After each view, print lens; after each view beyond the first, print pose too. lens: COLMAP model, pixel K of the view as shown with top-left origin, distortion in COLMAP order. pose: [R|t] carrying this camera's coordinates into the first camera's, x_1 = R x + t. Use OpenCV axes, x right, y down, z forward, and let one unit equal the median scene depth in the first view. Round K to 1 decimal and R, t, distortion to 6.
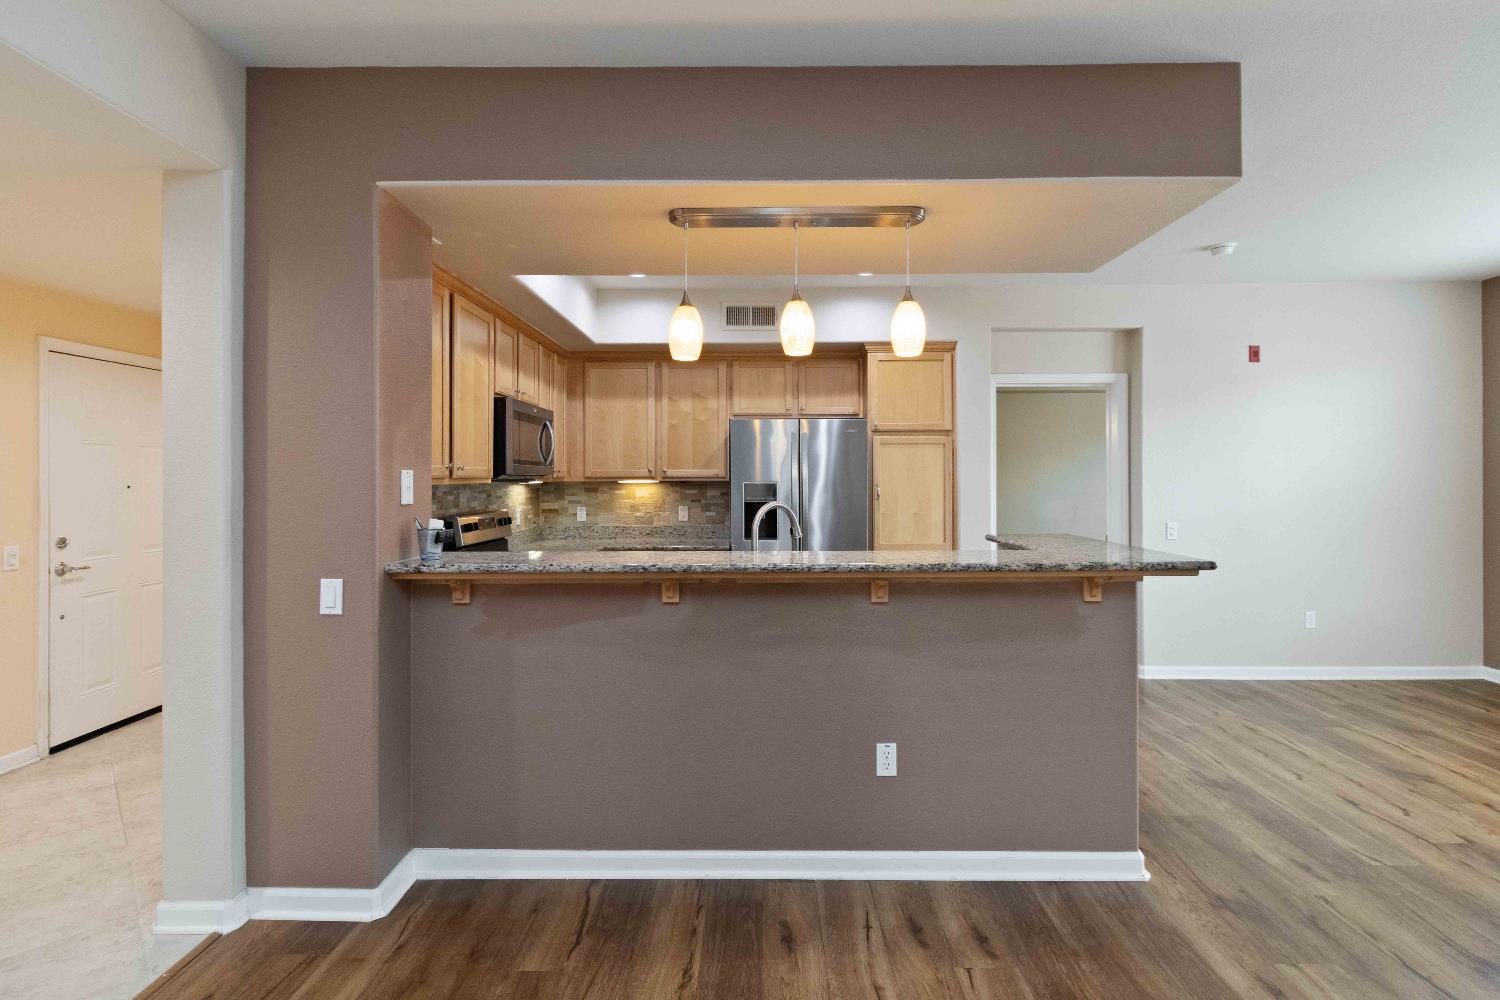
lens RADIAL K [[717.6, 0, 768.9], [0, 717.6, 473.6], [0, 0, 1]] dist [0.007309, 0.000405]
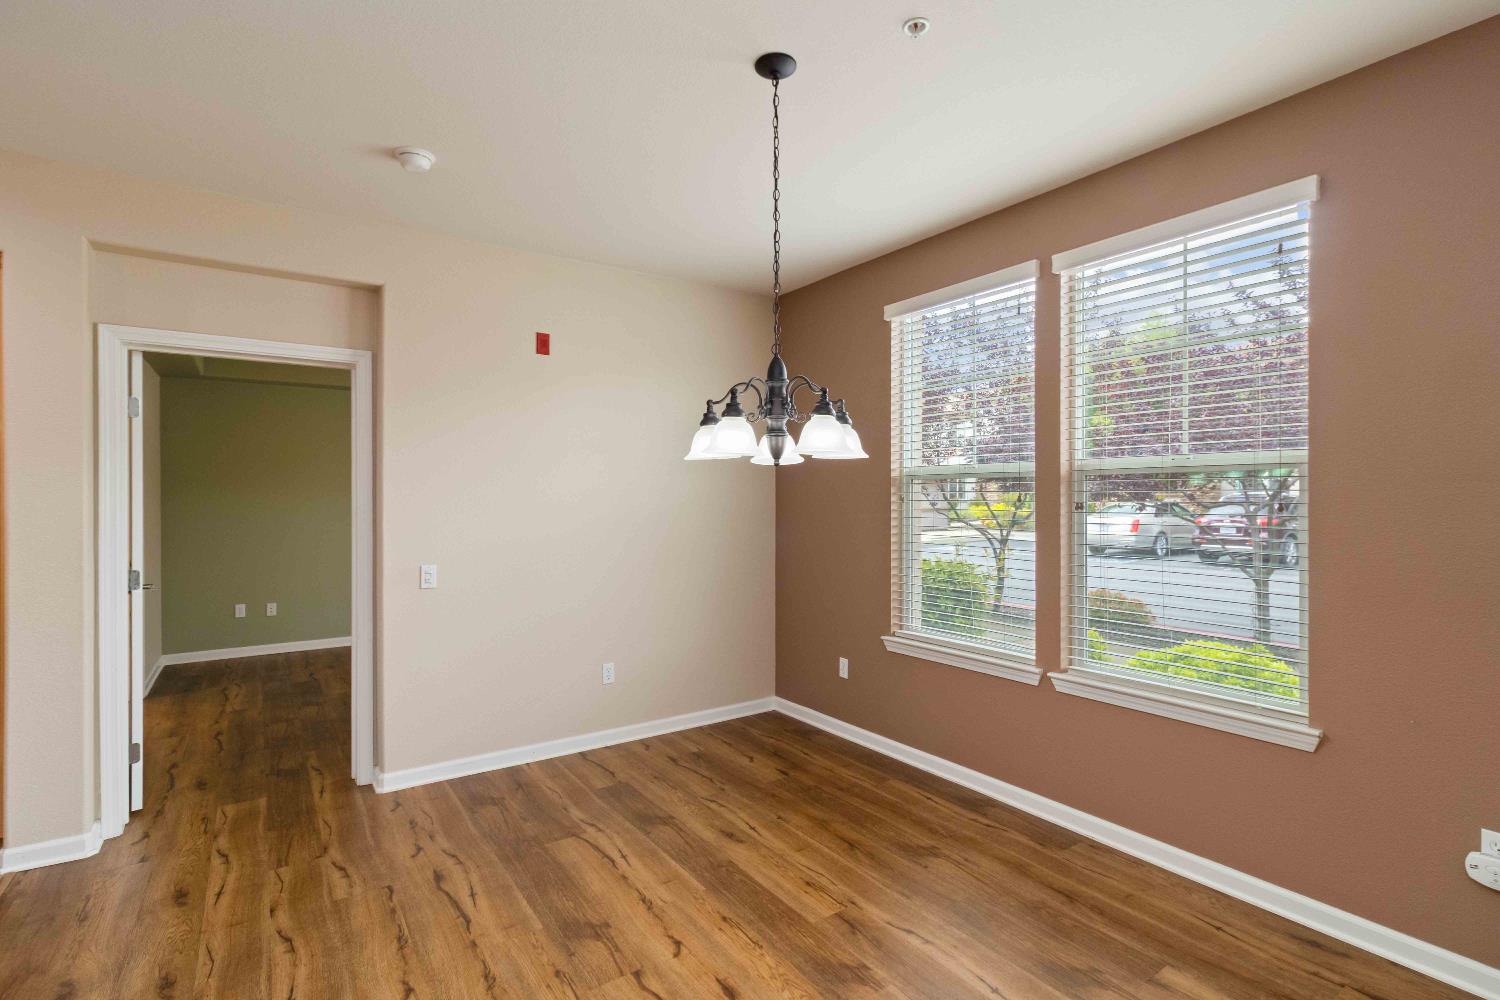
lens RADIAL K [[717.6, 0, 751.8], [0, 717.6, 505.9], [0, 0, 1]] dist [0.007309, 0.000405]
pose [[0.830415, -0.003959, 0.557132, 0.571532], [-0.009425, 0.999732, 0.021152, -0.012194], [-0.557066, -0.022817, 0.830155, 0.299910]]
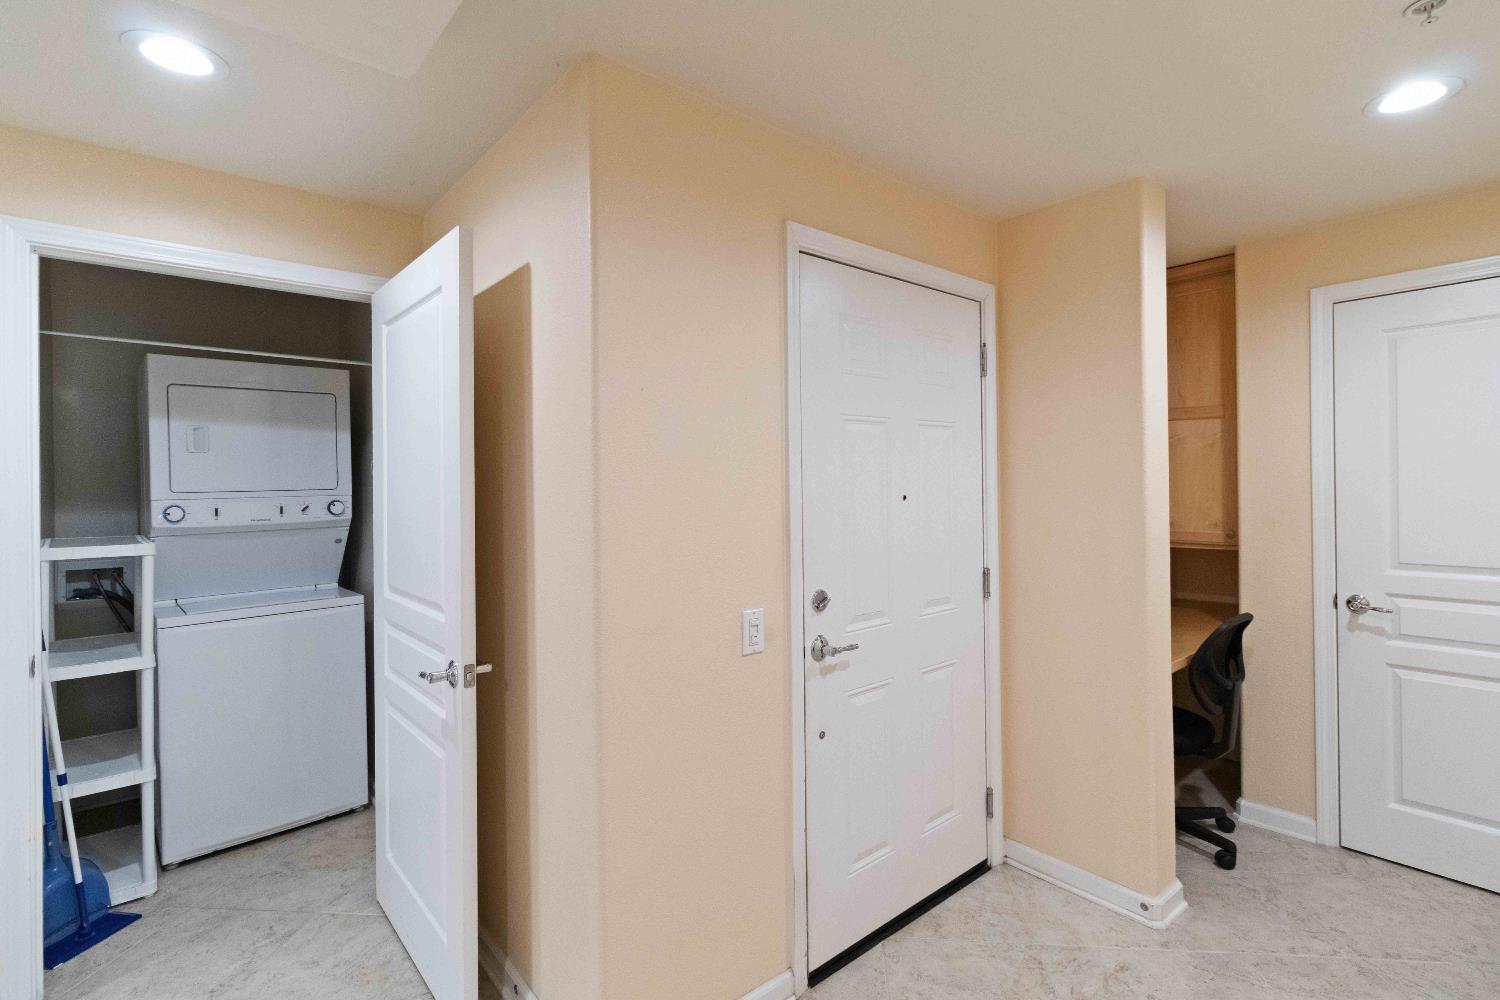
lens RADIAL K [[717.6, 0, 758.6], [0, 717.6, 492.0], [0, 0, 1]] dist [0.007309, 0.000405]
pose [[0.664874, 0.008619, -0.746906, -0.609630], [0.014913, 0.999581, 0.024810, 0.001280], [0.746807, -0.027634, 0.664467, 0.612653]]
